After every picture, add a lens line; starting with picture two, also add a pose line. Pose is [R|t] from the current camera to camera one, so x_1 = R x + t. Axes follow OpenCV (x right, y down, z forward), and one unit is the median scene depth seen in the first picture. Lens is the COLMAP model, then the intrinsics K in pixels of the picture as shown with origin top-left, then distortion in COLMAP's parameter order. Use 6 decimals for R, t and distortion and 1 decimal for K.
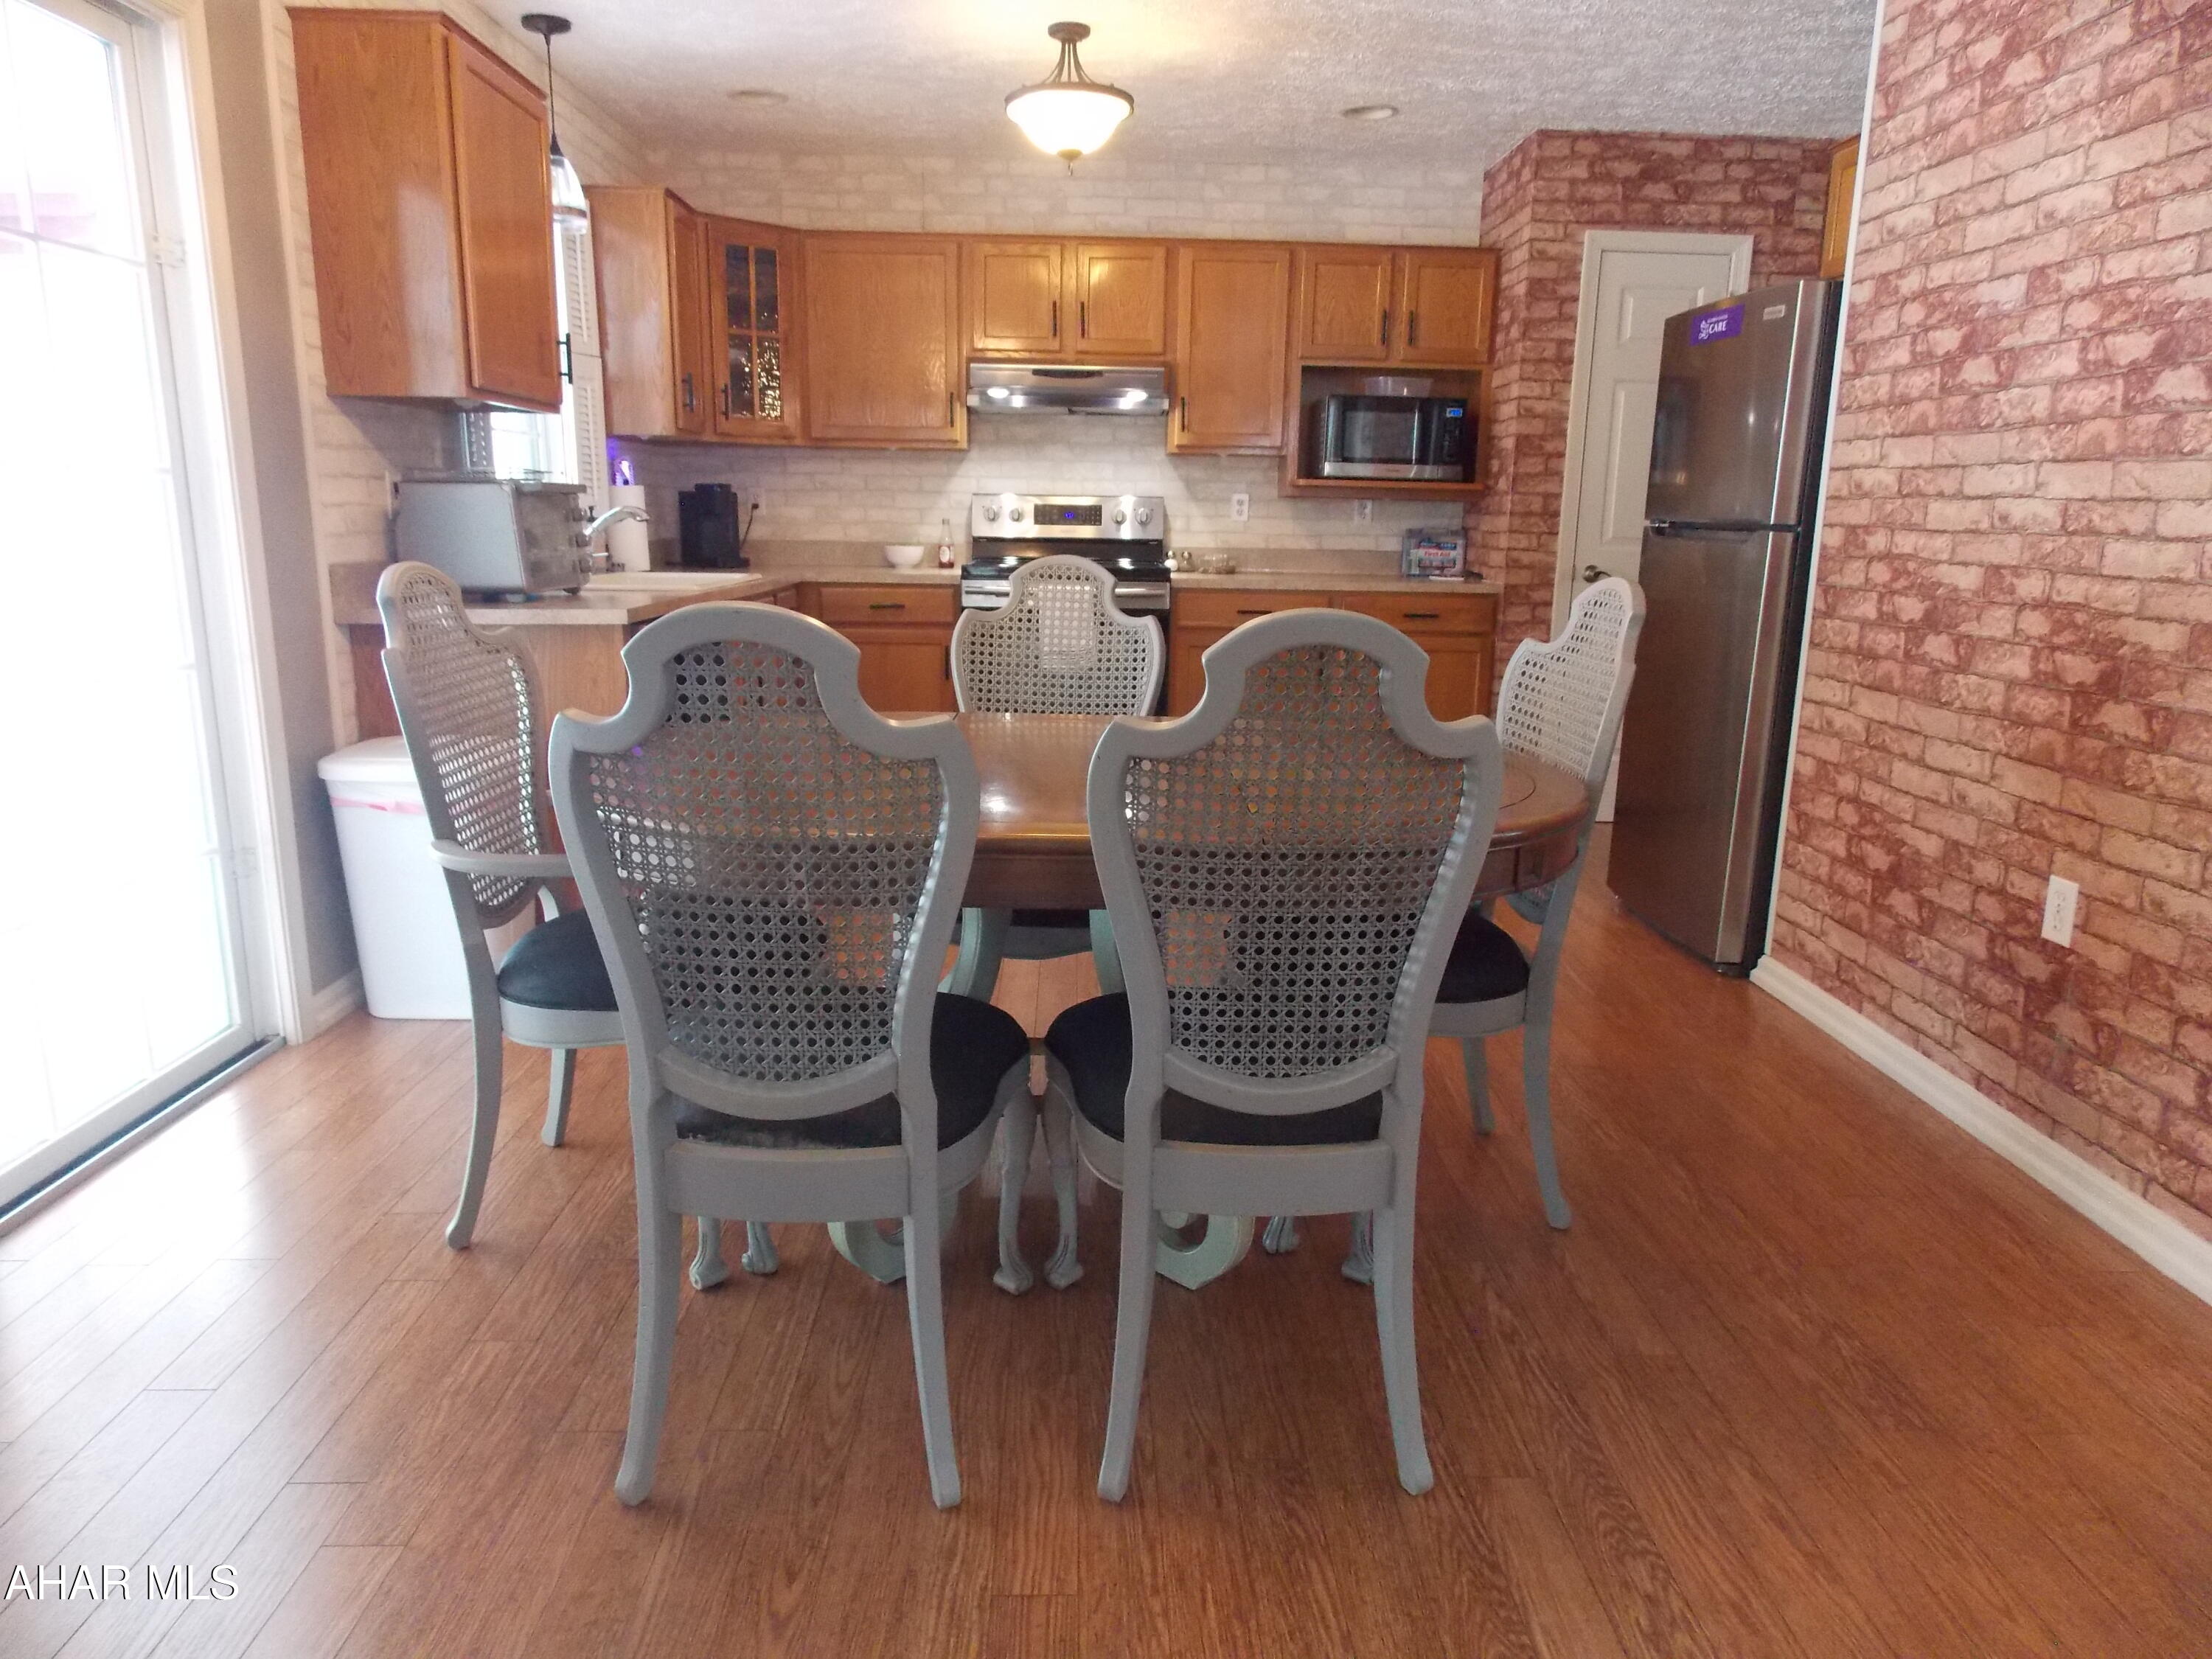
lens RADIAL K [[1471.7, 0, 1105.3], [0, 1471.7, 811.8], [0, 0, 1]] dist [0.005481, 0.001759]
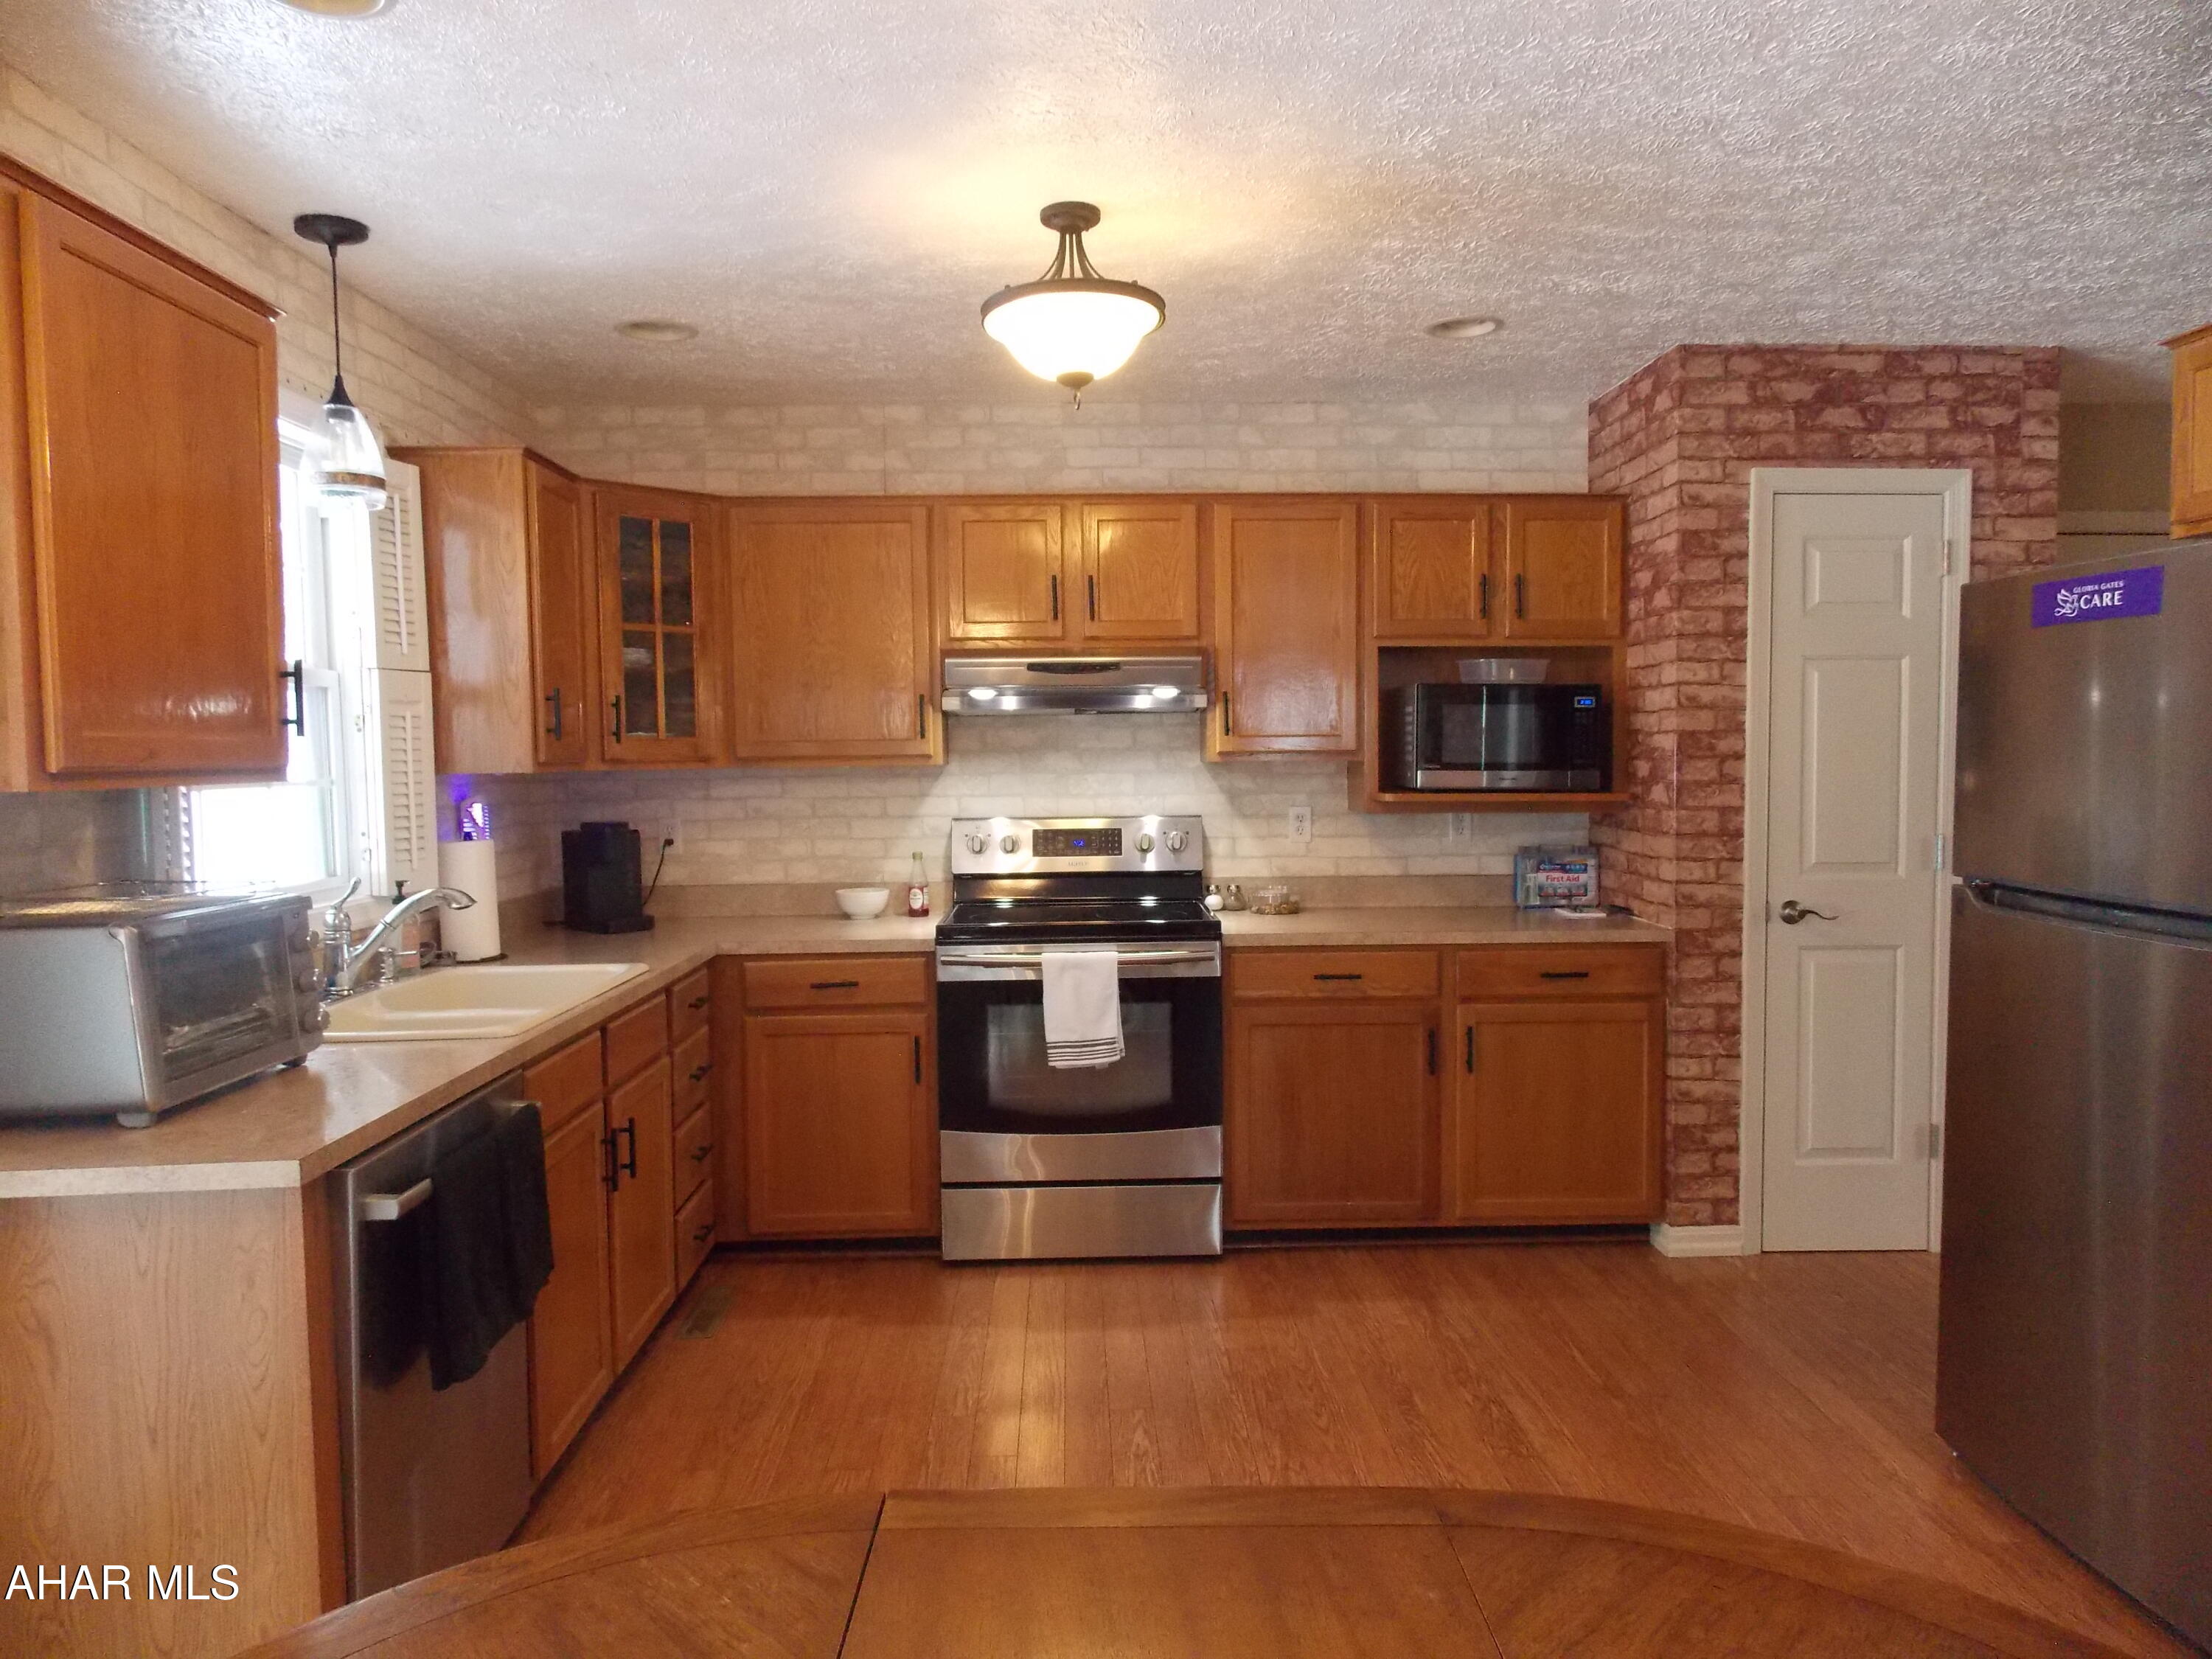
lens RADIAL K [[1462.3, 0, 1106.7], [0, 1462.3, 815.9], [0, 0, 1]] dist [0.001183, -0.000268]
pose [[0.999579, -0.028842, 0.003135, -0.013228], [0.028975, 0.987049, -0.157779, -0.104169], [0.001456, 0.157803, 0.987470, 0.272246]]
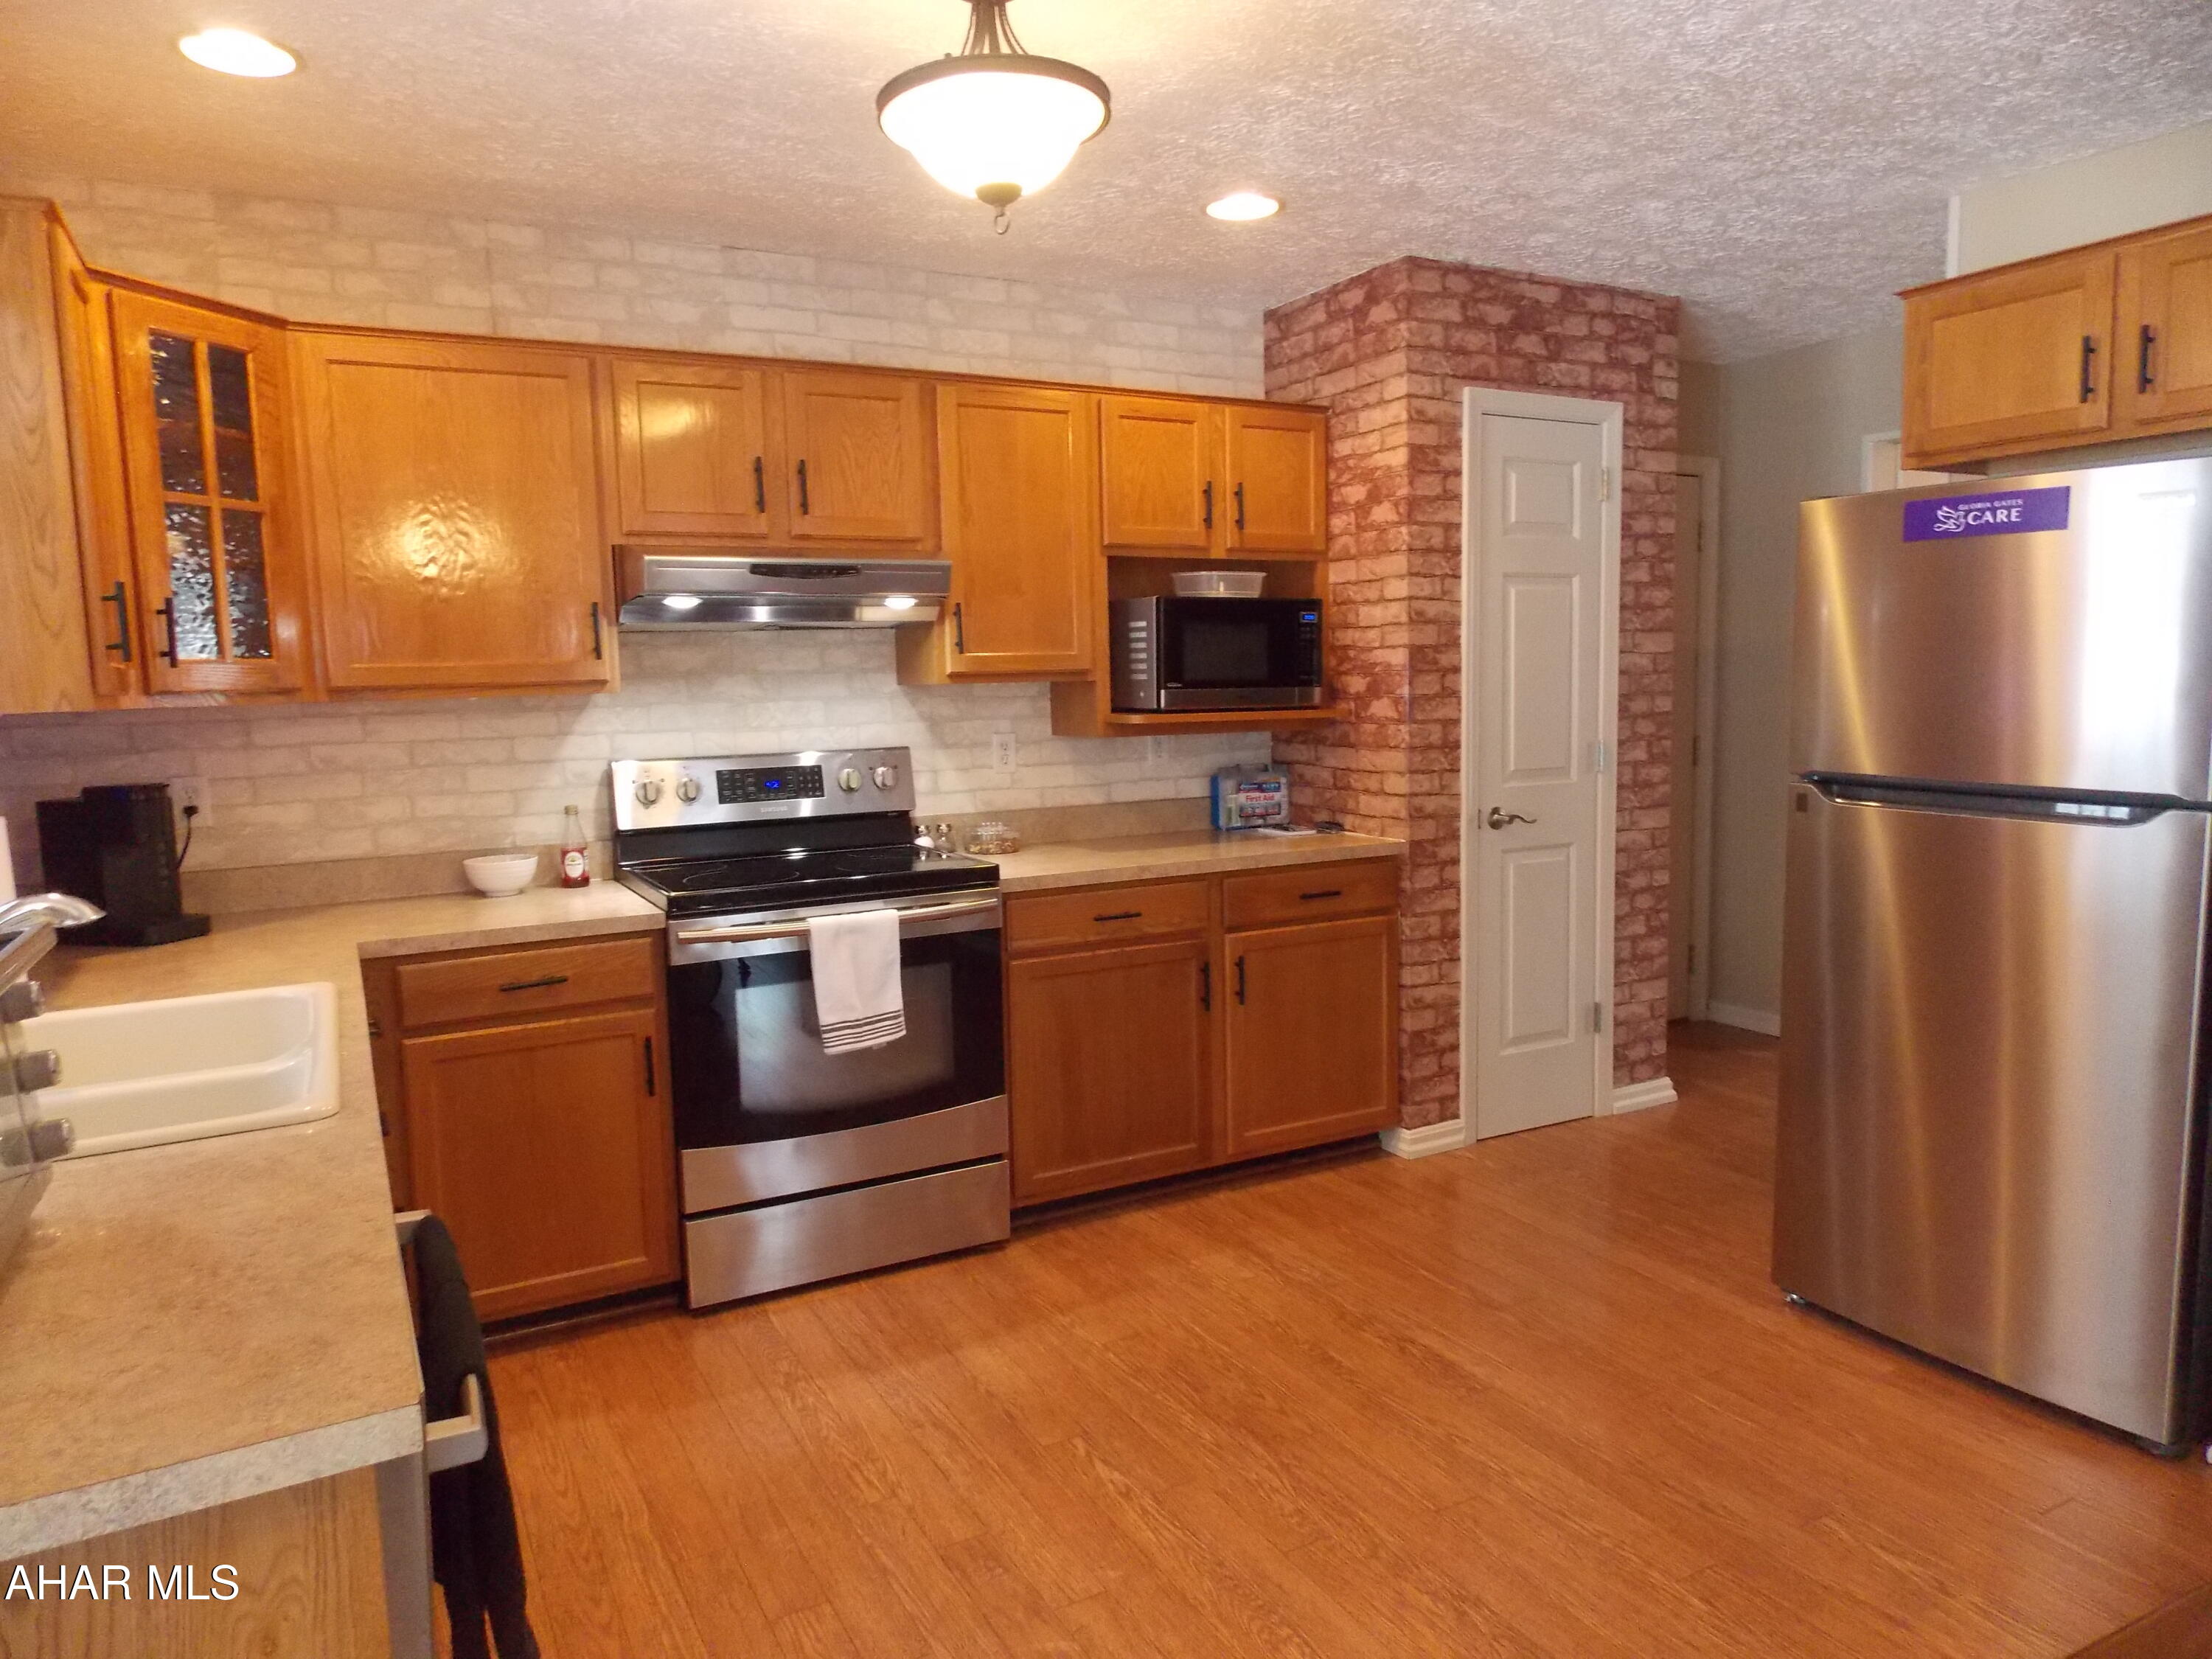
lens RADIAL K [[1464.8, 0, 1110.0], [0, 1464.8, 816.2], [0, 0, 1]] dist [0.005391, -0.000785]
pose [[0.889244, -0.084946, 0.449477, -0.198750], [0.130933, 0.988761, -0.072174, -0.134304], [-0.438295, 0.123032, 0.890371, 0.405710]]
